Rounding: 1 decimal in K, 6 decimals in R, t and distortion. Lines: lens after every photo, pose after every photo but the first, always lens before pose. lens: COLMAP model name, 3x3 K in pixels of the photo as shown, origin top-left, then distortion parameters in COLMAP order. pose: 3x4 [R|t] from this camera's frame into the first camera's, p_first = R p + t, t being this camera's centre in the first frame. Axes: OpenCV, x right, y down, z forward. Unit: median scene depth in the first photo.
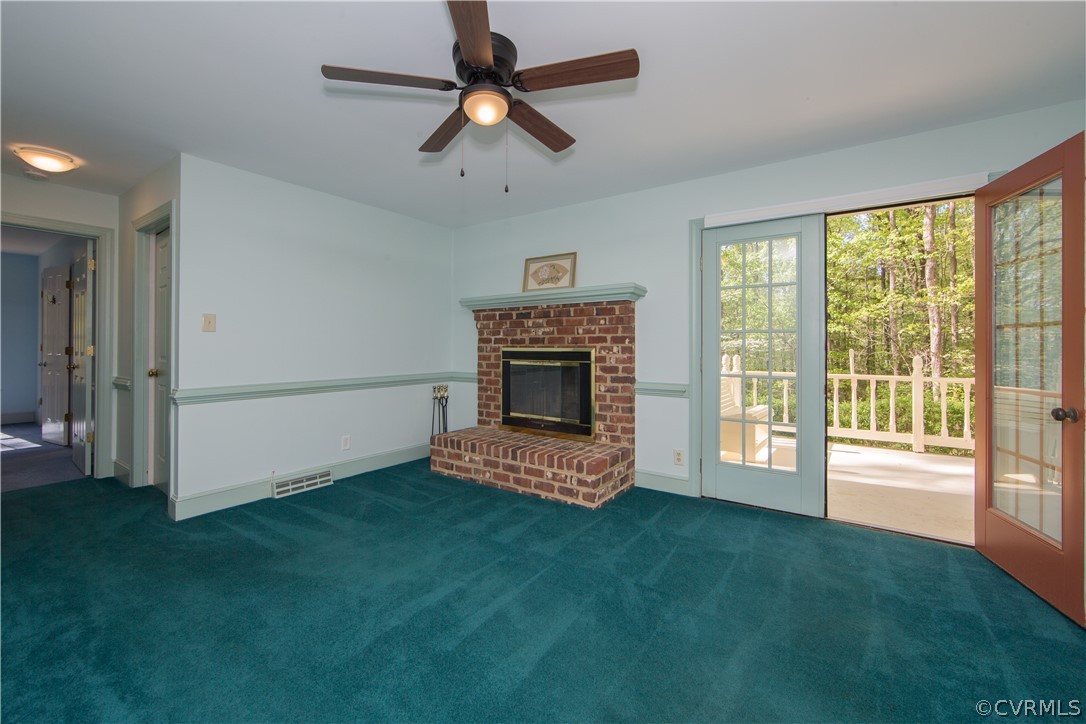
lens RADIAL K [[431.7, 0, 541.9], [0, 431.7, 358.8], [0, 0, 1]] dist [-0.004982, 0.000132]
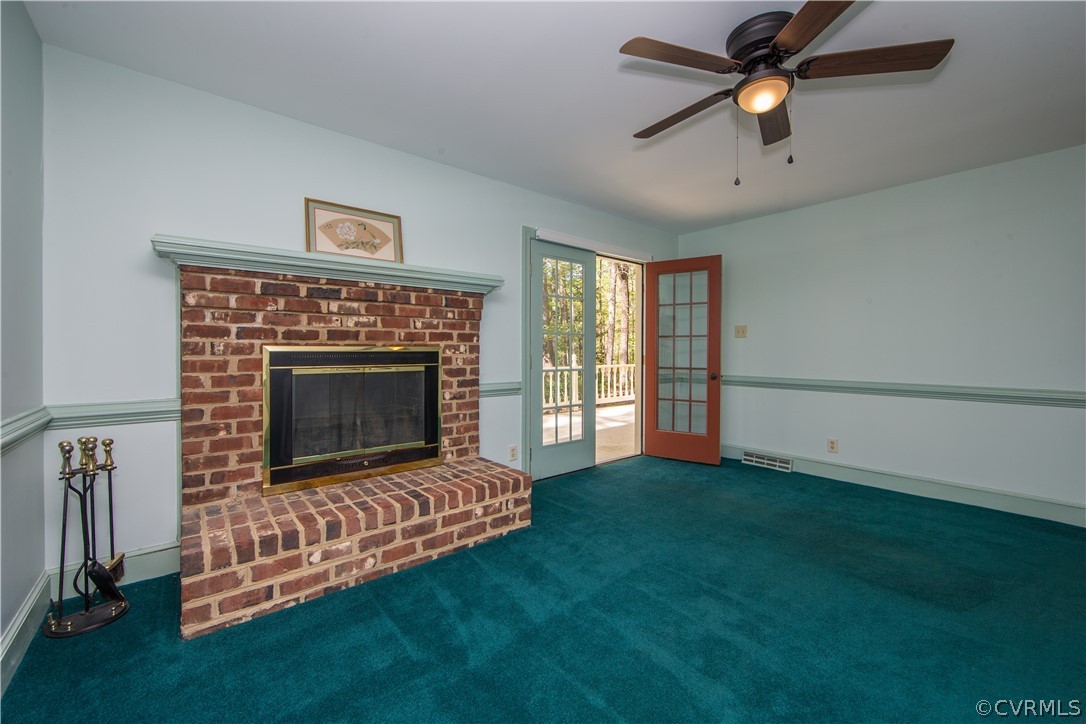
lens RADIAL K [[431.7, 0, 541.9], [0, 431.7, 358.8], [0, 0, 1]] dist [-0.004982, 0.000132]
pose [[0.281040, -0.021742, 0.959450, -0.599600], [0.025796, 0.999553, 0.015095, -0.009914], [-0.959349, 0.020508, 0.281476, 0.591633]]
